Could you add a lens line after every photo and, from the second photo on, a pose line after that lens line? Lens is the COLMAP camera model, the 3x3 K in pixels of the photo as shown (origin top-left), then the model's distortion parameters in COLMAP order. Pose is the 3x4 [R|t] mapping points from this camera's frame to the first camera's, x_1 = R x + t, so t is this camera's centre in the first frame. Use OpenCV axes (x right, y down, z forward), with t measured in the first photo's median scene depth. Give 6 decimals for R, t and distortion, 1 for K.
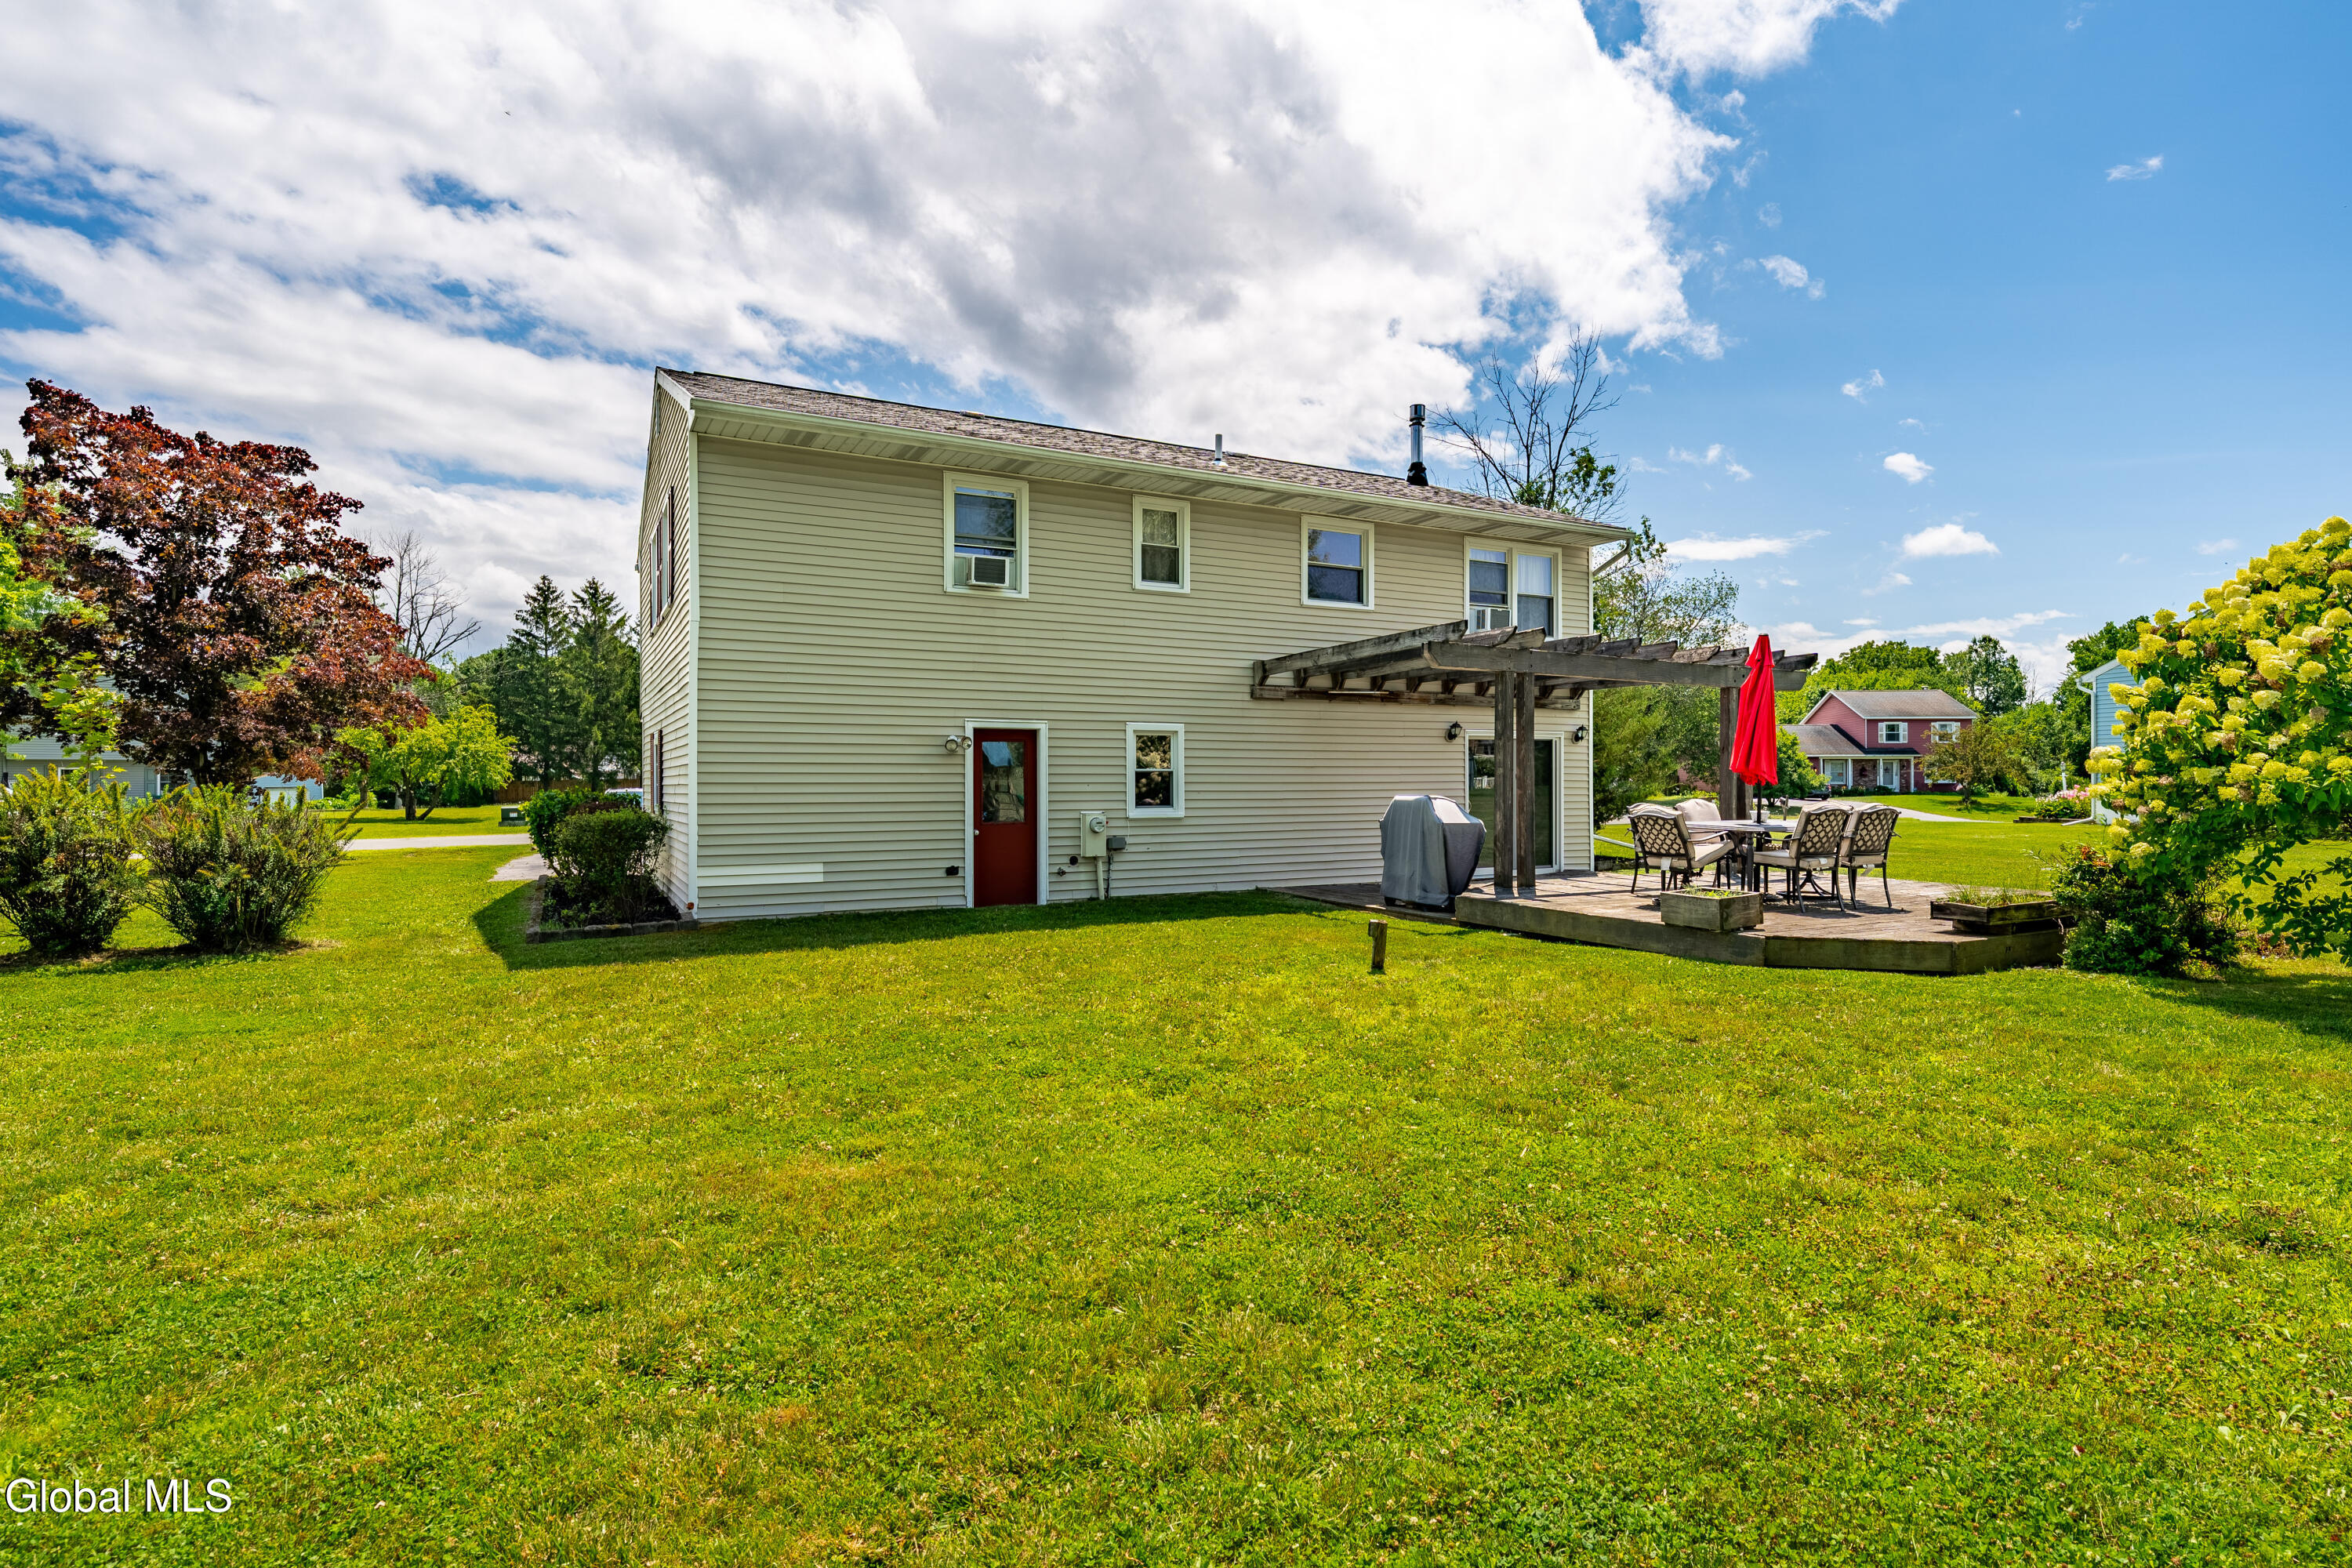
lens RADIAL K [[1160.1, 0, 1176.0], [0, 1160.1, 784.0], [0, 0, 1]] dist [-0.000965, -0.000319]
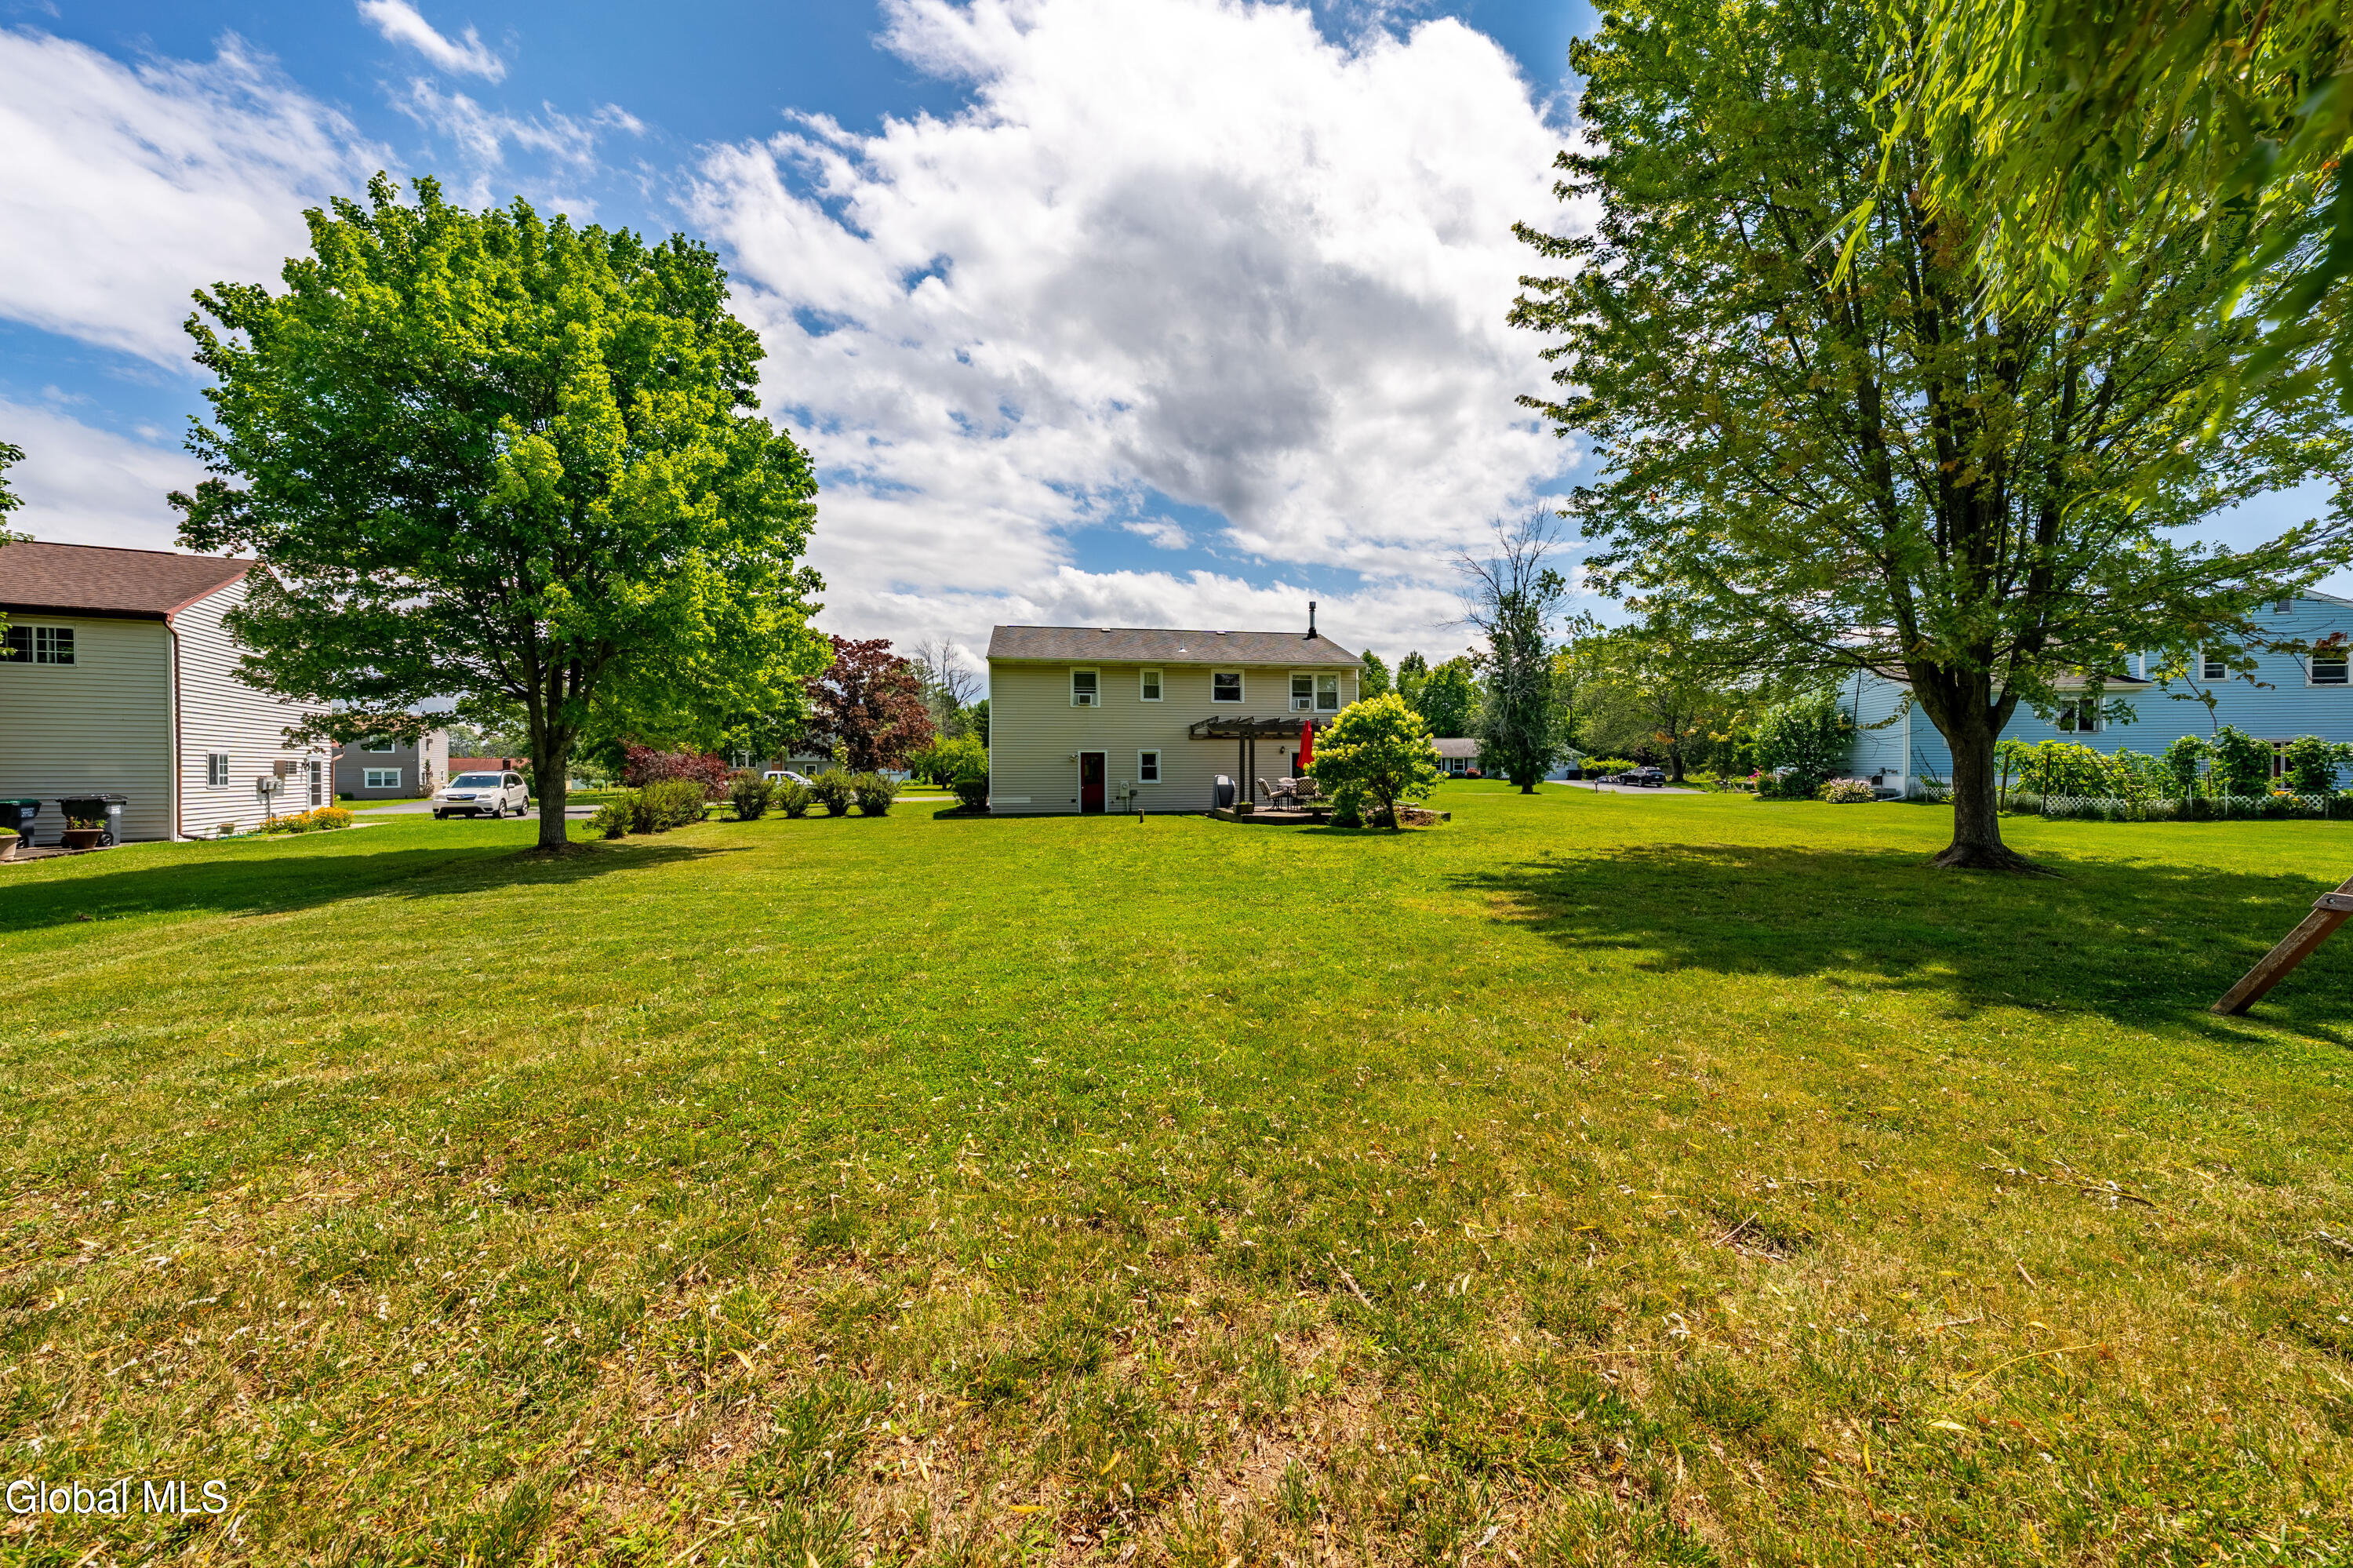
lens RADIAL K [[822.1, 0, 1176.5], [0, 822.1, 784.0], [0, 0, 1]] dist [-0.000053, -0.000001]
pose [[0.948003, 0.002942, -0.318248, 0.683716], [0.000793, 0.999932, 0.011608, 0.008008], [0.318260, -0.011257, 0.947937, -0.857459]]
